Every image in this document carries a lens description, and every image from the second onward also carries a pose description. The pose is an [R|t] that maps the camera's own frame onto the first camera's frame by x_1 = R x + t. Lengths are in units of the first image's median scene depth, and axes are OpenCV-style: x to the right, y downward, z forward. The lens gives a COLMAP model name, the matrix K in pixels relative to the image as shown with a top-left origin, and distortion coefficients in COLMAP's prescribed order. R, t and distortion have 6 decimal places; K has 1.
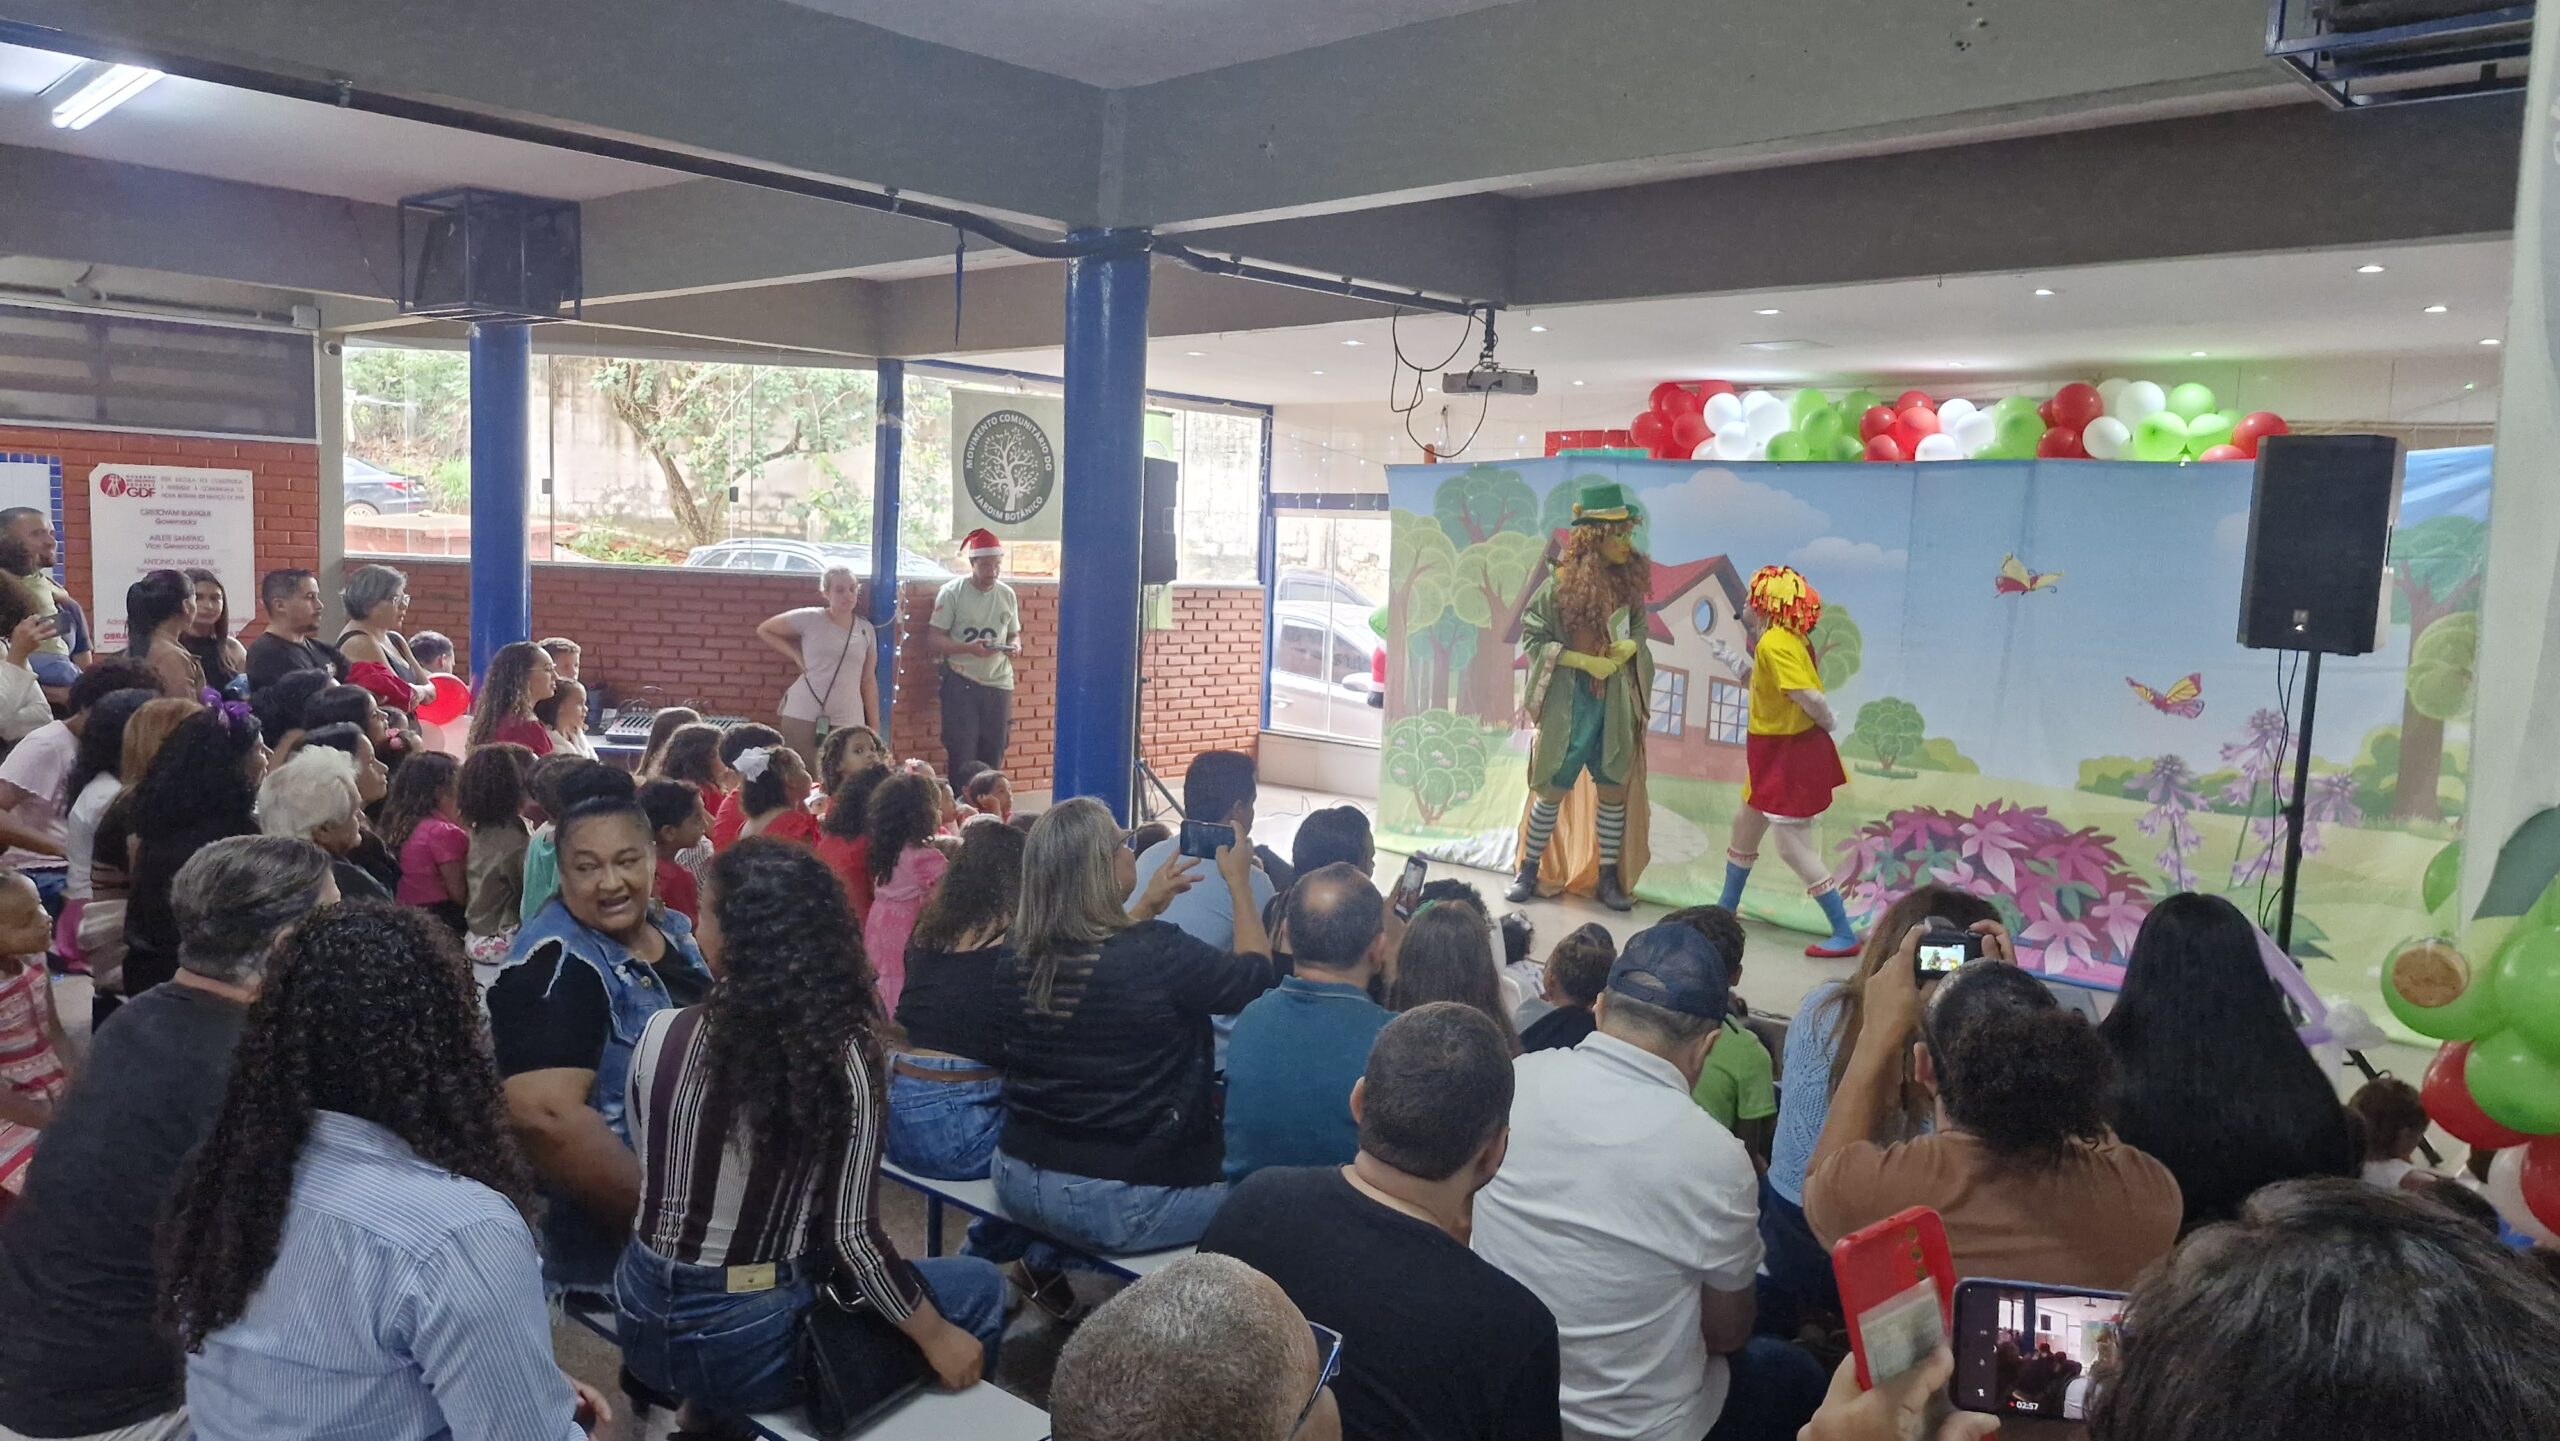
lens RADIAL K [[1763.1, 0, 1281.5], [0, 1763.1, 706.6], [0, 0, 1]] dist [0.008644, -0.002176]
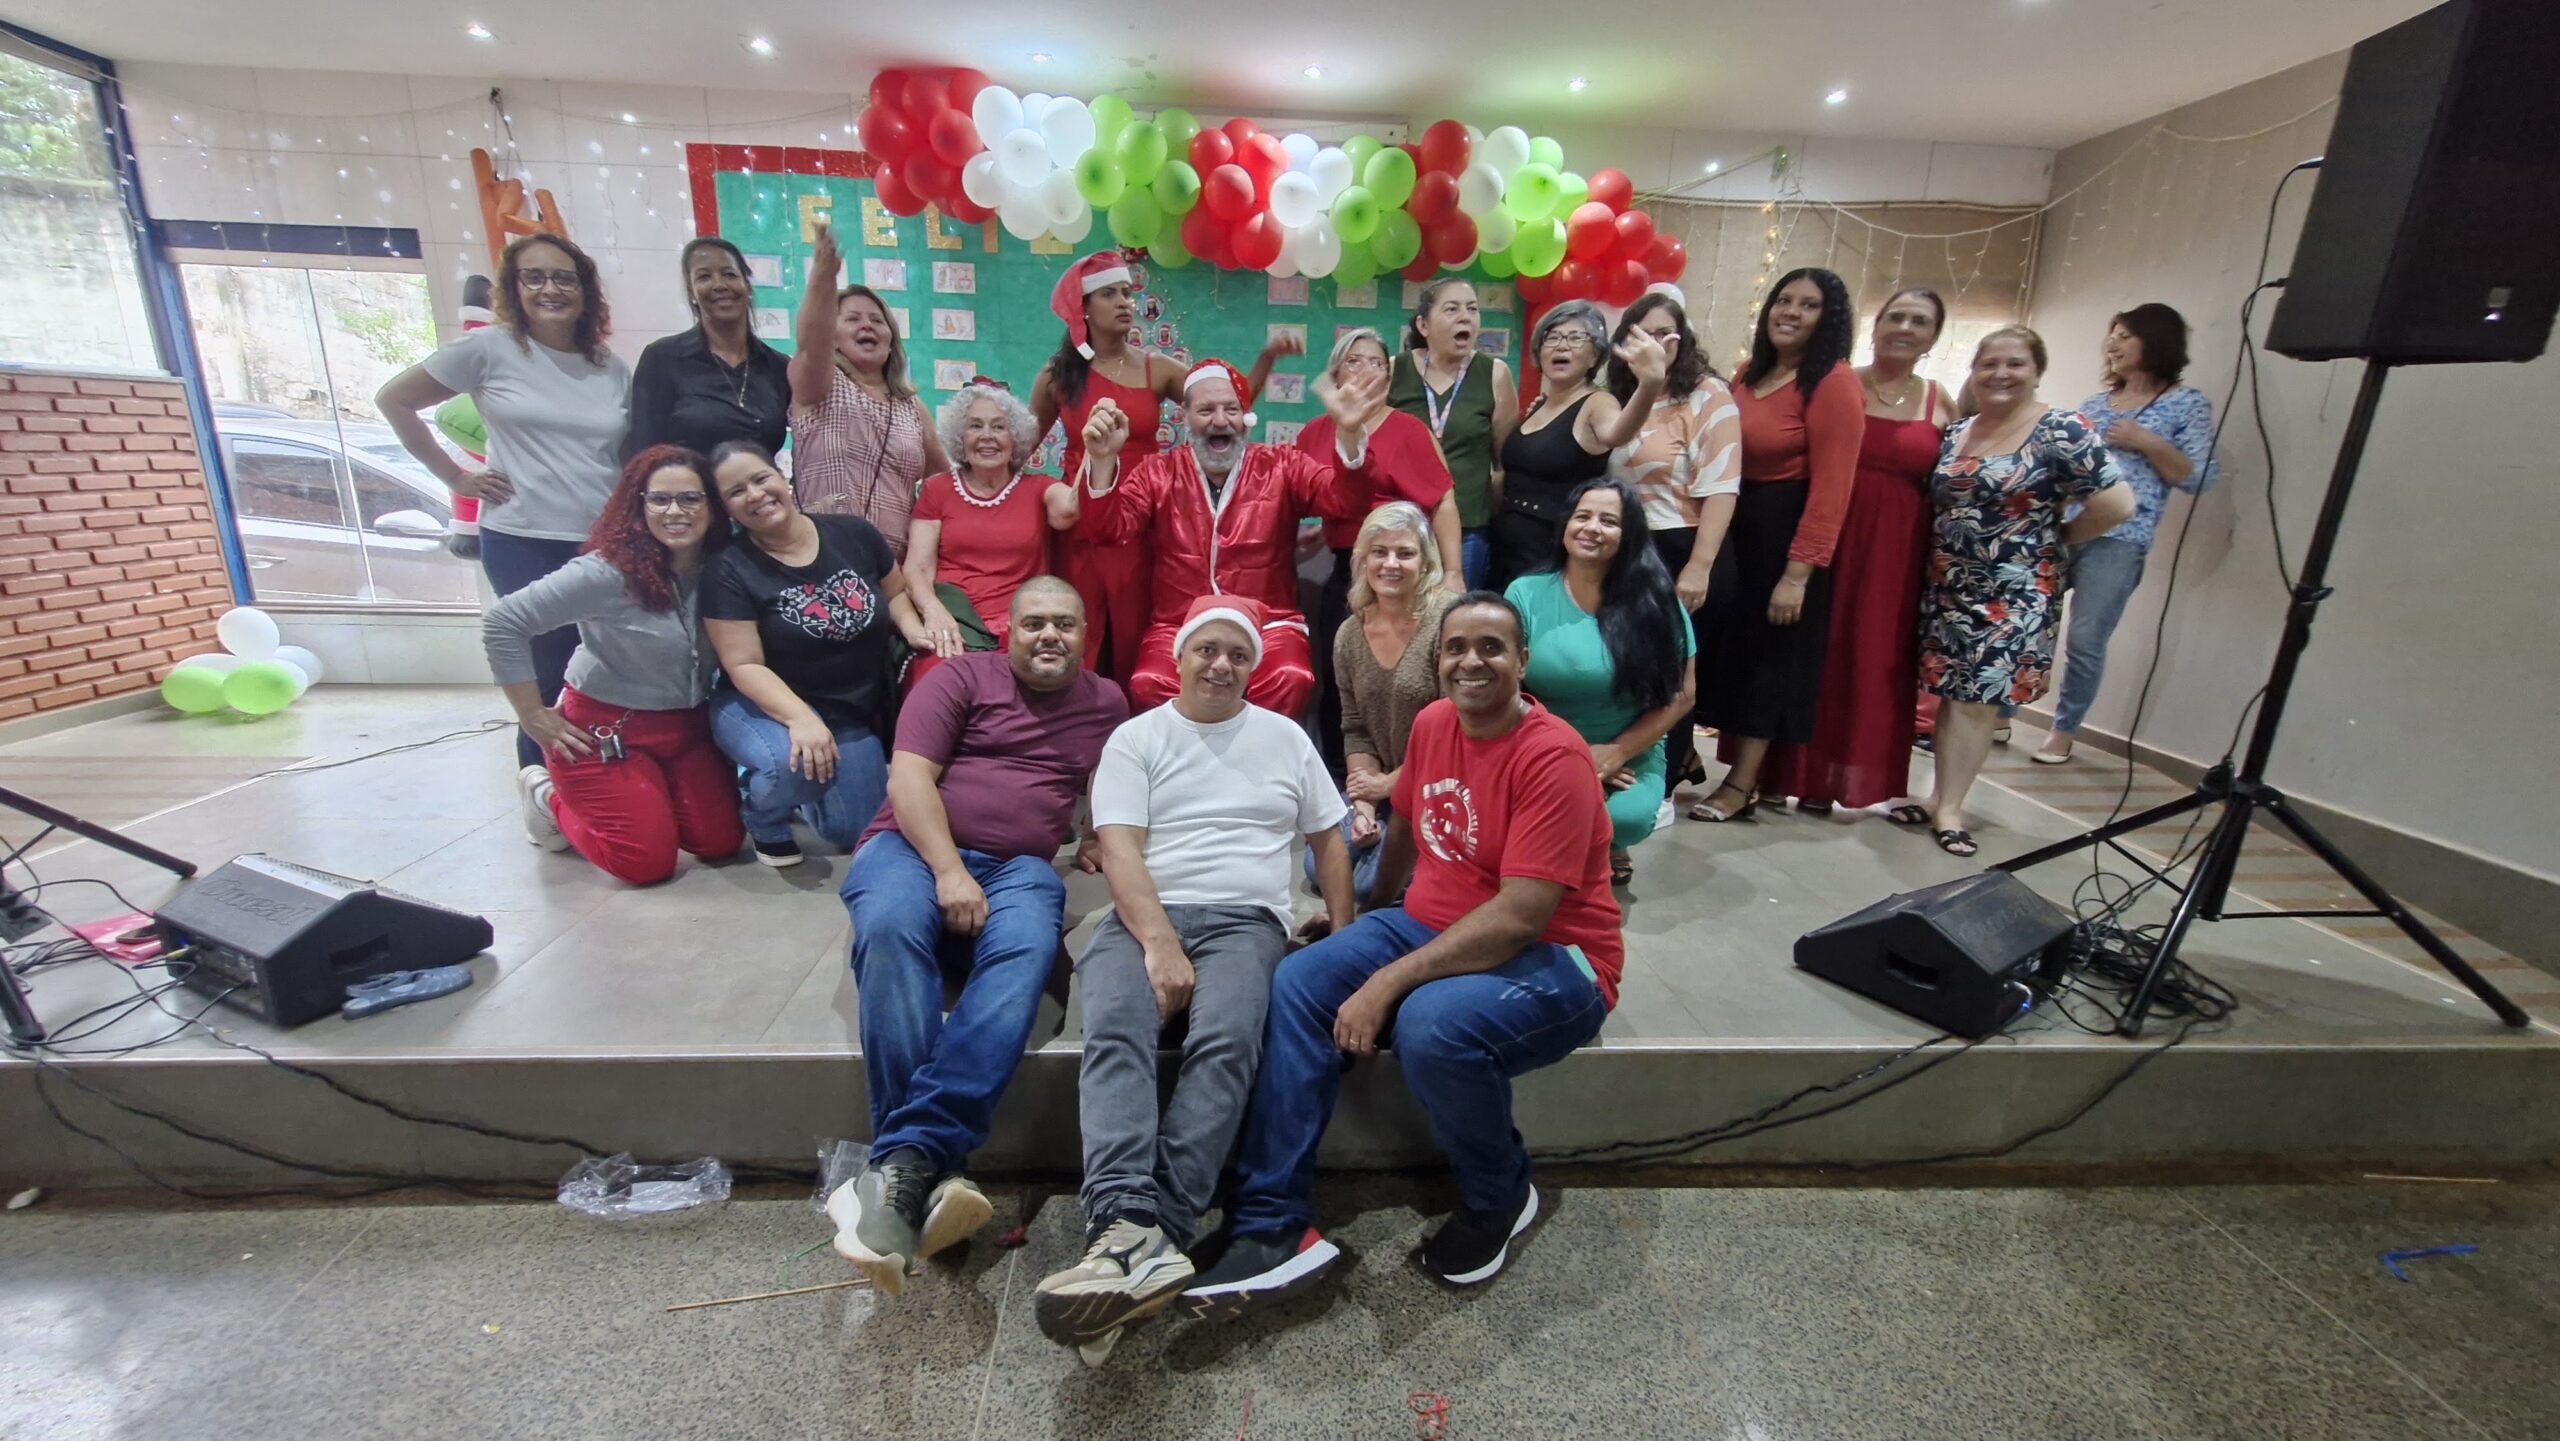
lens RADIAL K [[1042.7, 0, 1273.5], [0, 1042.7, 723.8], [0, 0, 1]] dist [0.000293, -0.000116]
pose [[0.701822, -0.203120, 0.682780, -0.017560], [0.065520, 0.972829, 0.222060, -0.006674], [-0.709333, -0.111111, 0.696061, 0.518426]]
